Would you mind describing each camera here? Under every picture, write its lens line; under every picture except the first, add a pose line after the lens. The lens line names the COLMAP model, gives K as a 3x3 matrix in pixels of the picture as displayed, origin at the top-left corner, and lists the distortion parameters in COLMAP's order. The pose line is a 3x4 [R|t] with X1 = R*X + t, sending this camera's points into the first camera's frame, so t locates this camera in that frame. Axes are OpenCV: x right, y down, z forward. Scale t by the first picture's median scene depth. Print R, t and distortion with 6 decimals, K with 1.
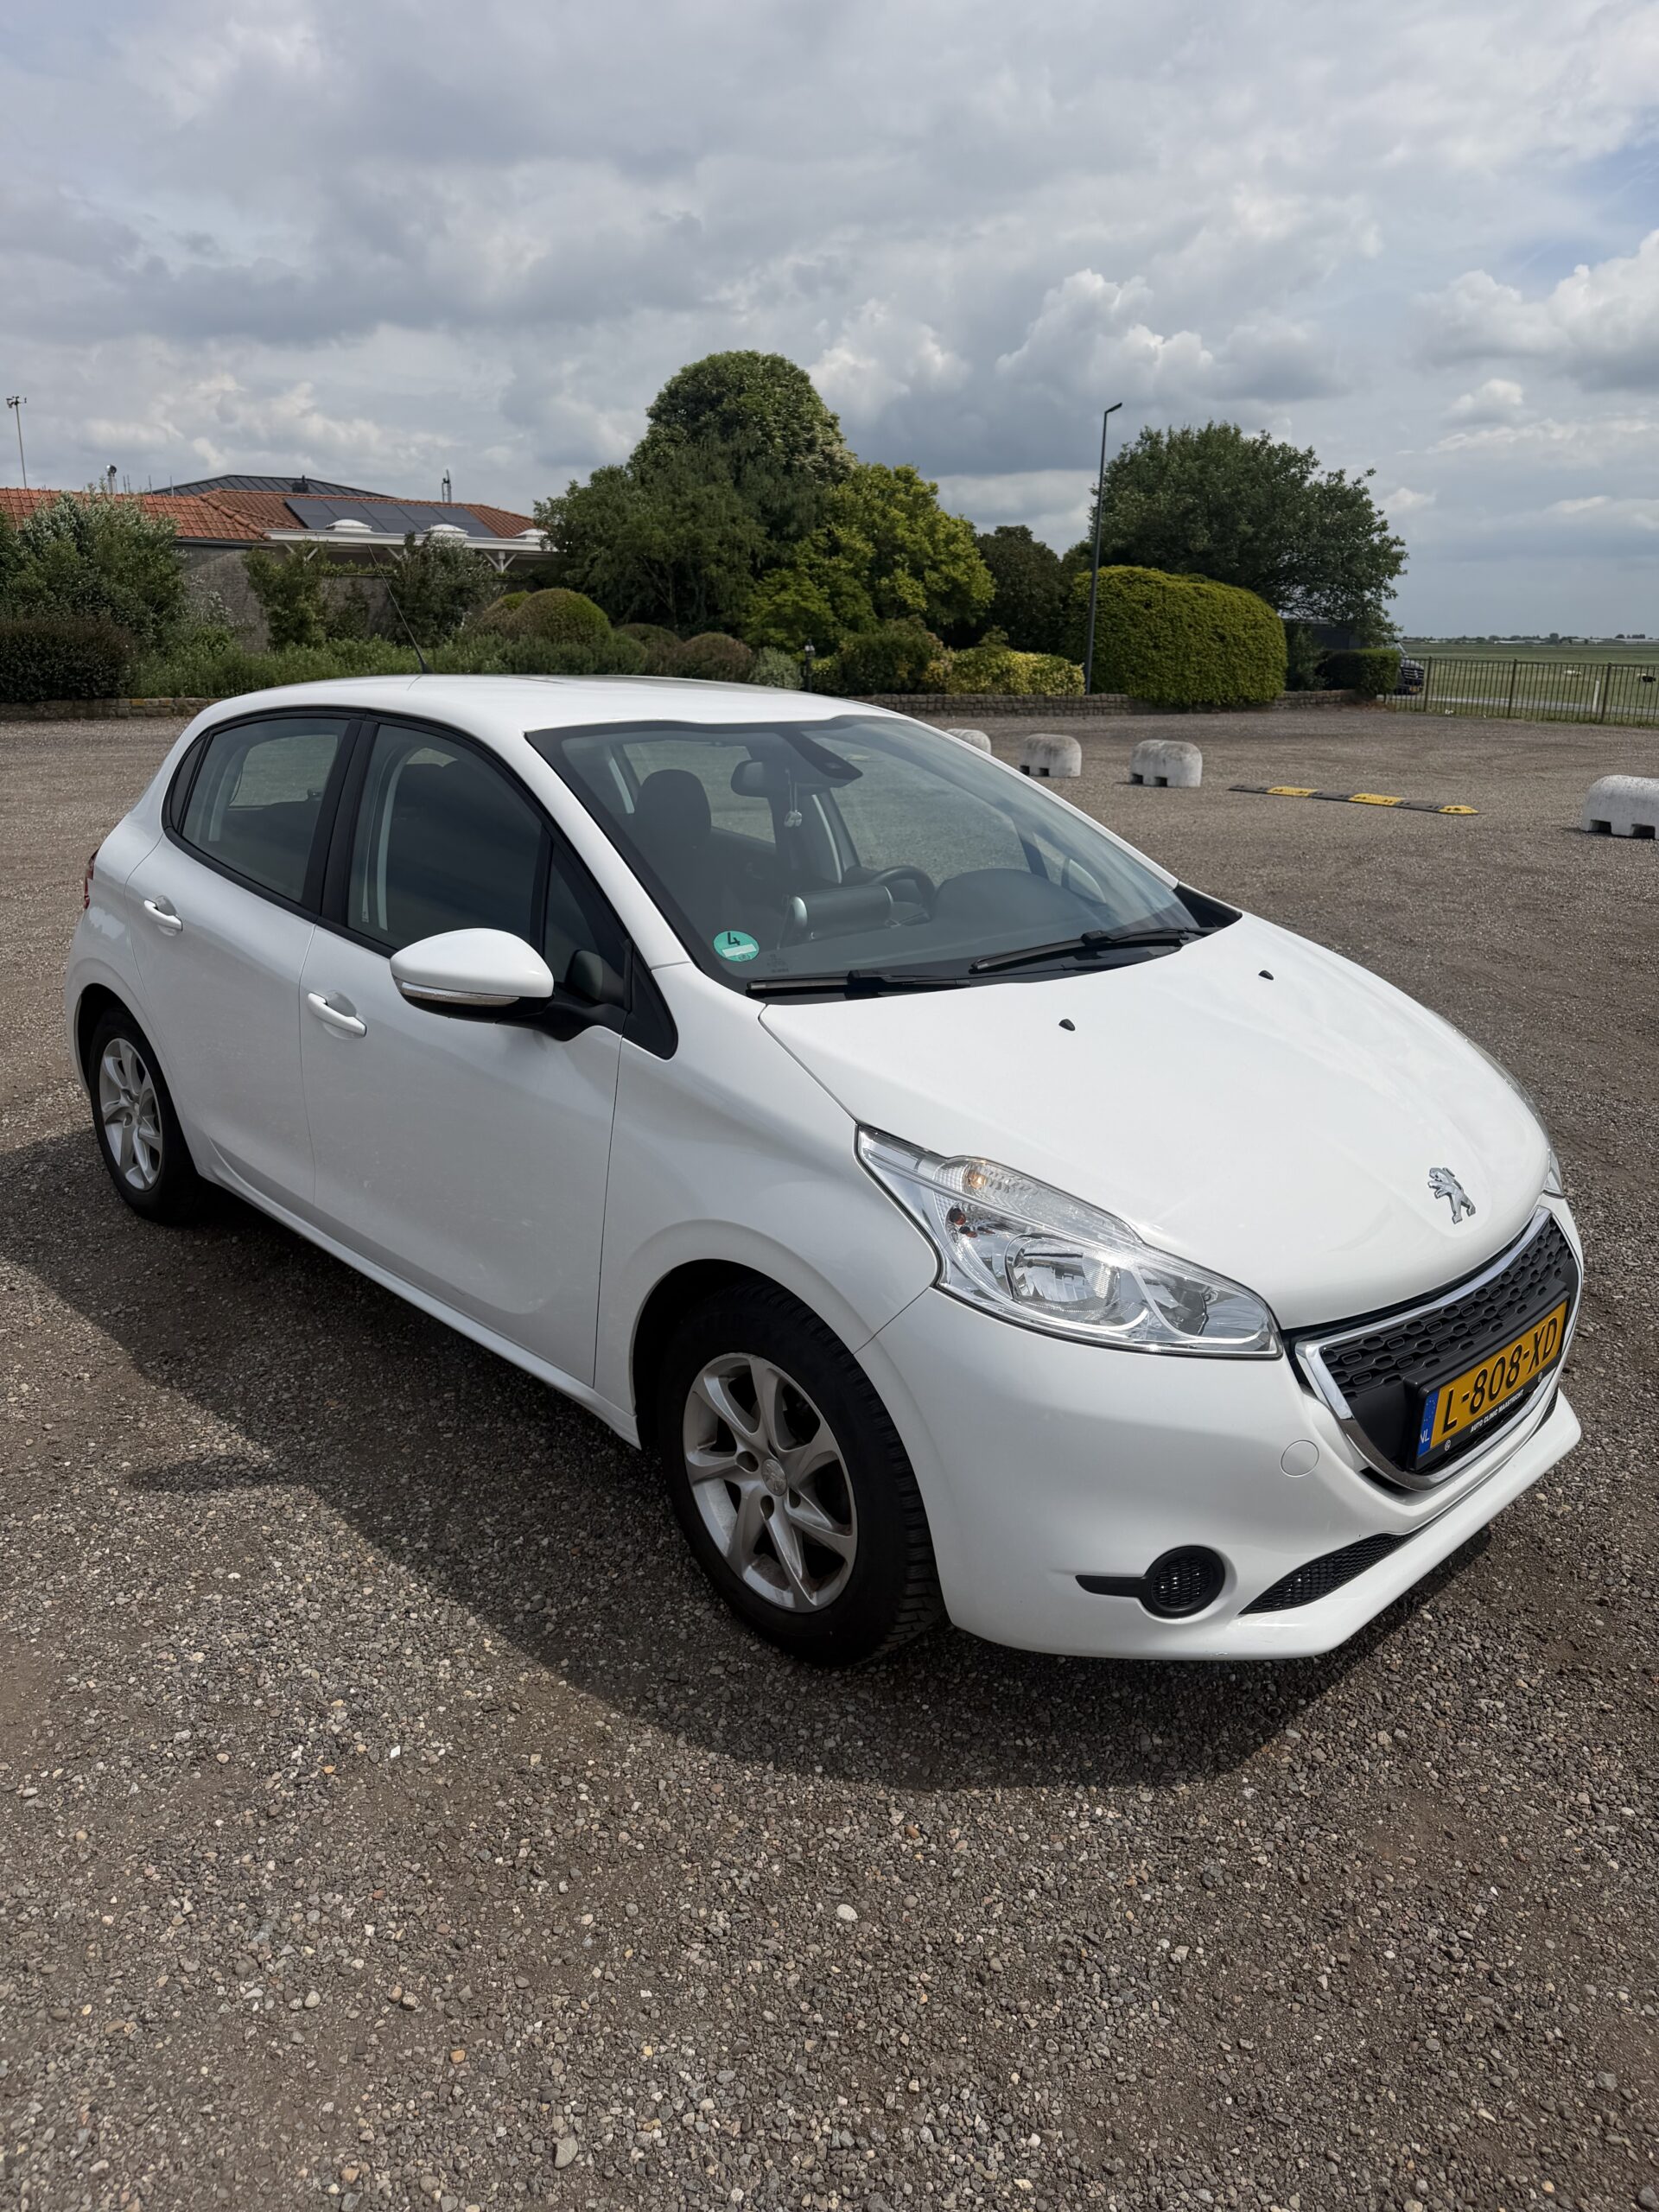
lens RADIAL K [[1607.4, 0, 844.6], [0, 1607.4, 1071.7], [0, 0, 1]] dist [0.010177, -0.022642]
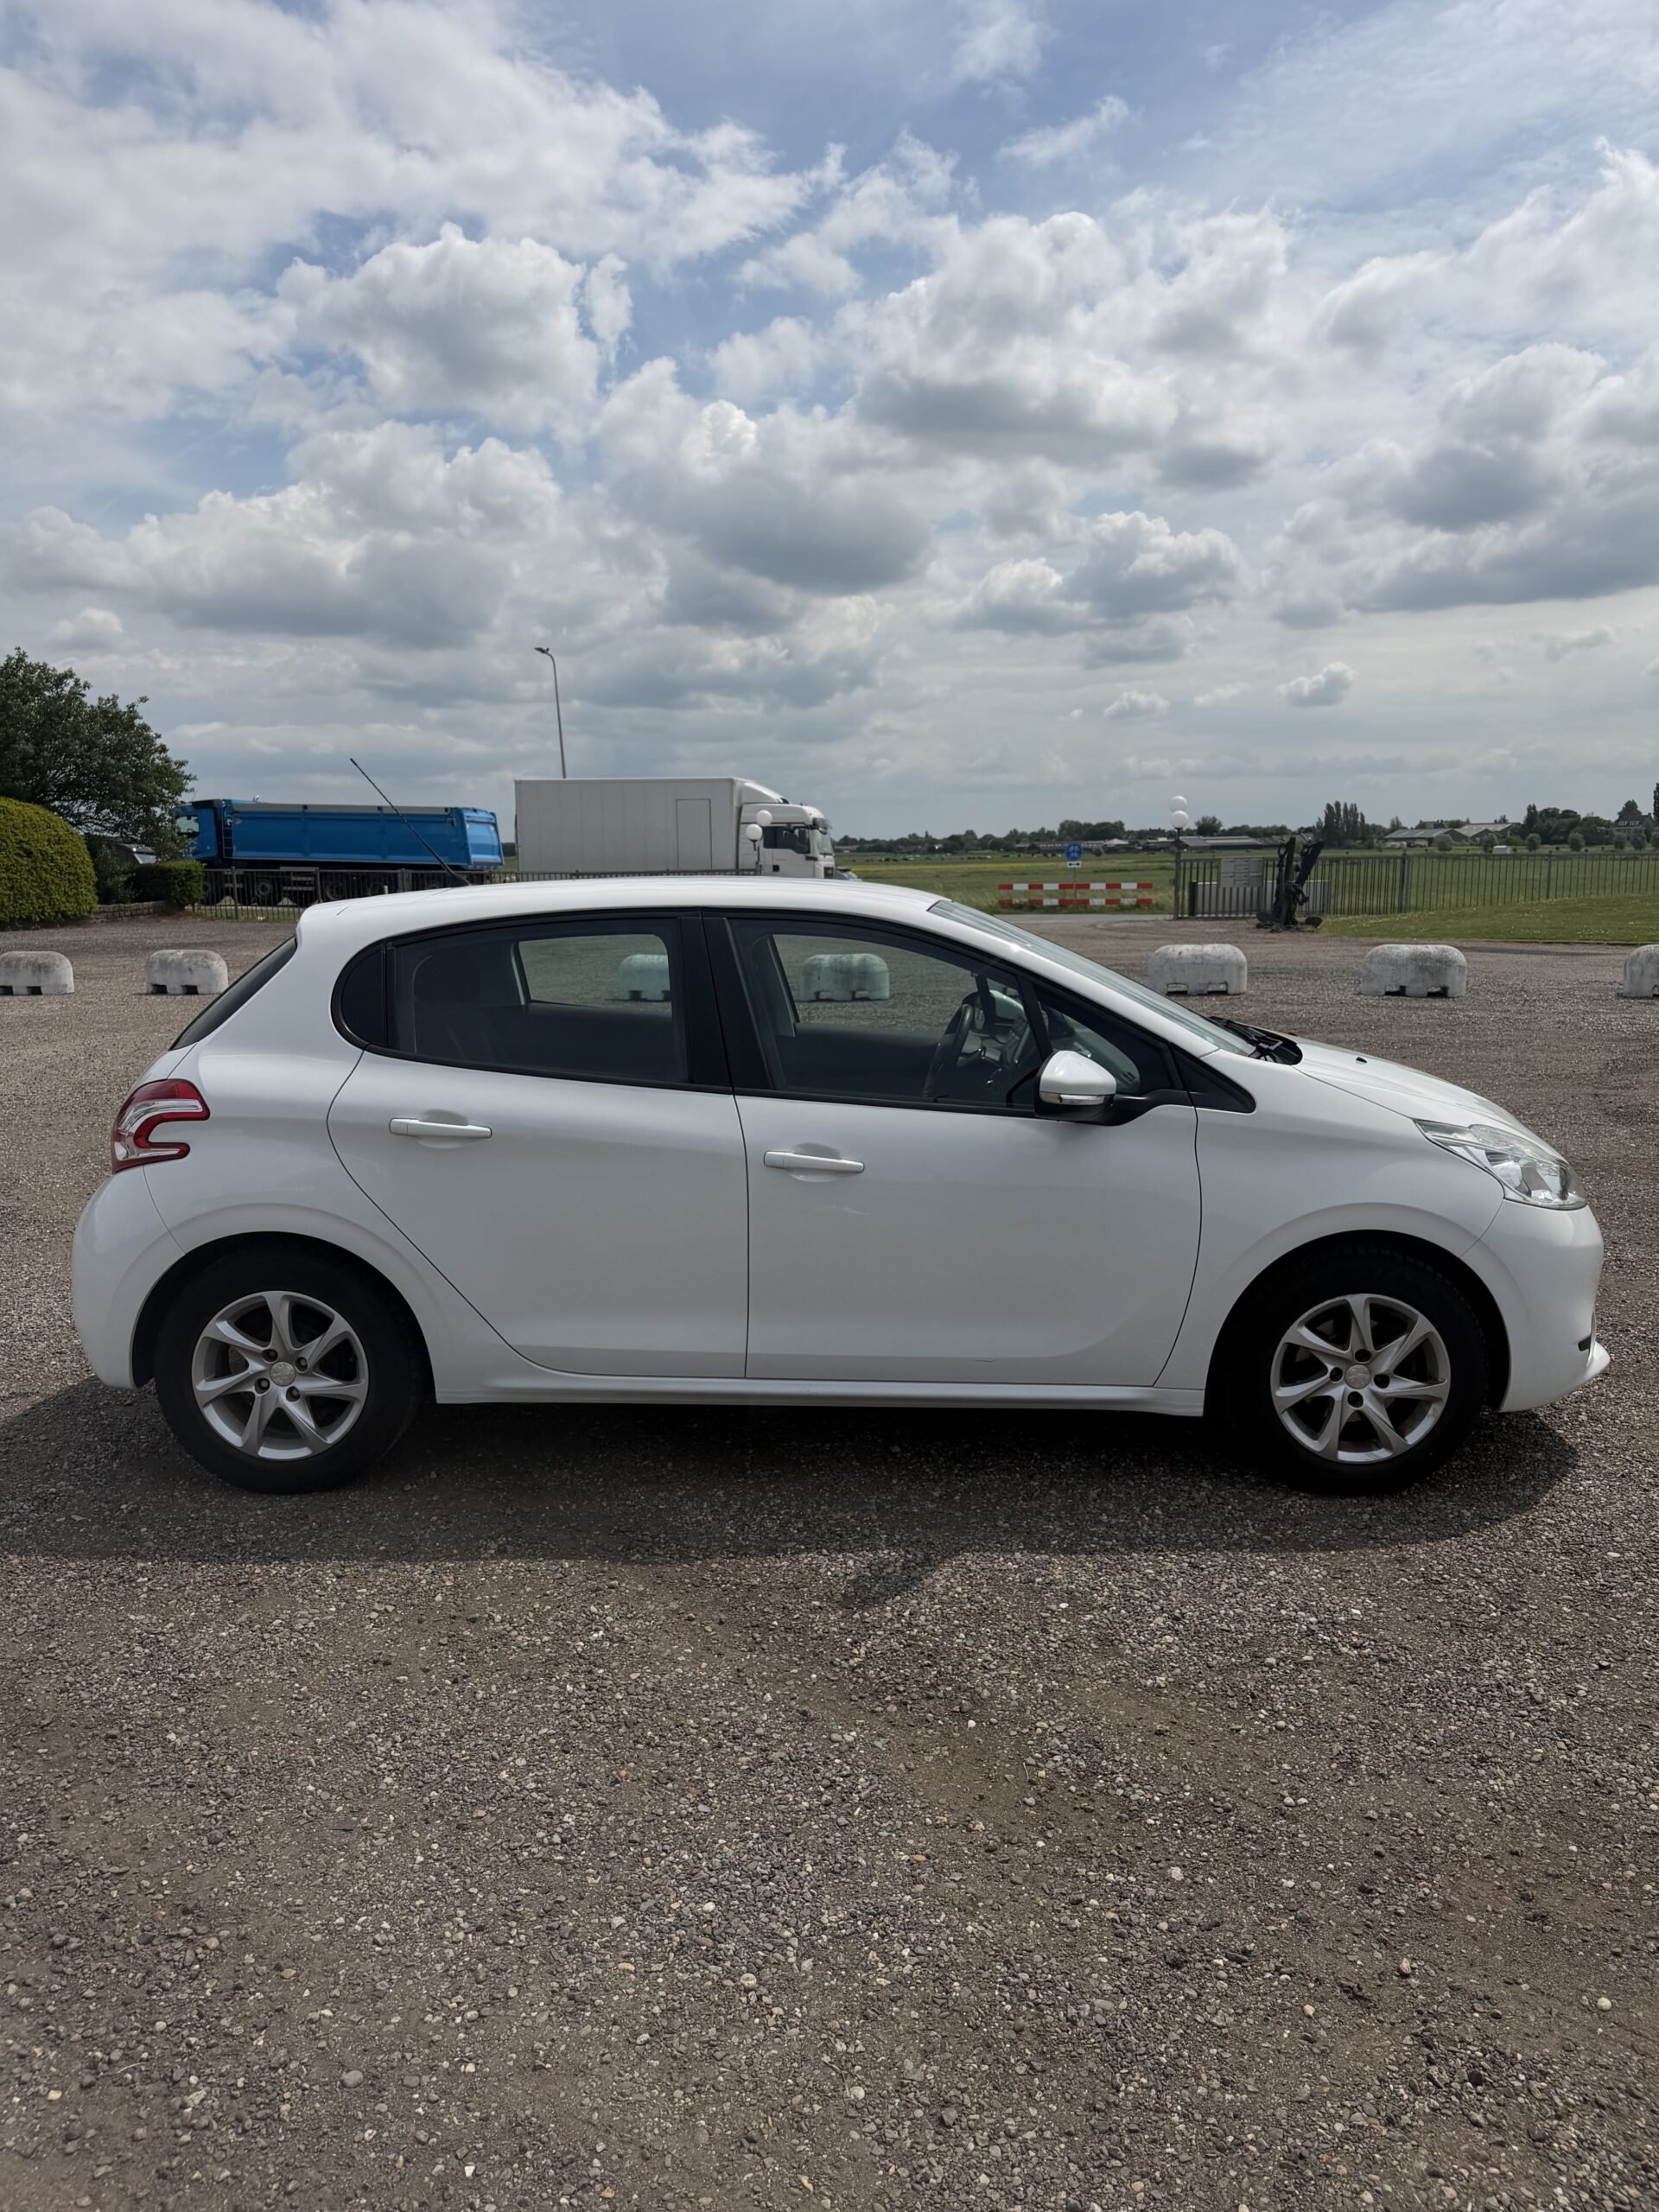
lens RADIAL K [[1607.4, 0, 779.4], [0, 1607.4, 1067.9], [0, 0, 1]] dist [0.010177, -0.022642]
pose [[0.703637, -0.111840, 0.701703, -0.141530], [0.201843, 0.978315, -0.046473, -0.006671], [-0.681288, 0.174334, 0.710953, 0.024606]]
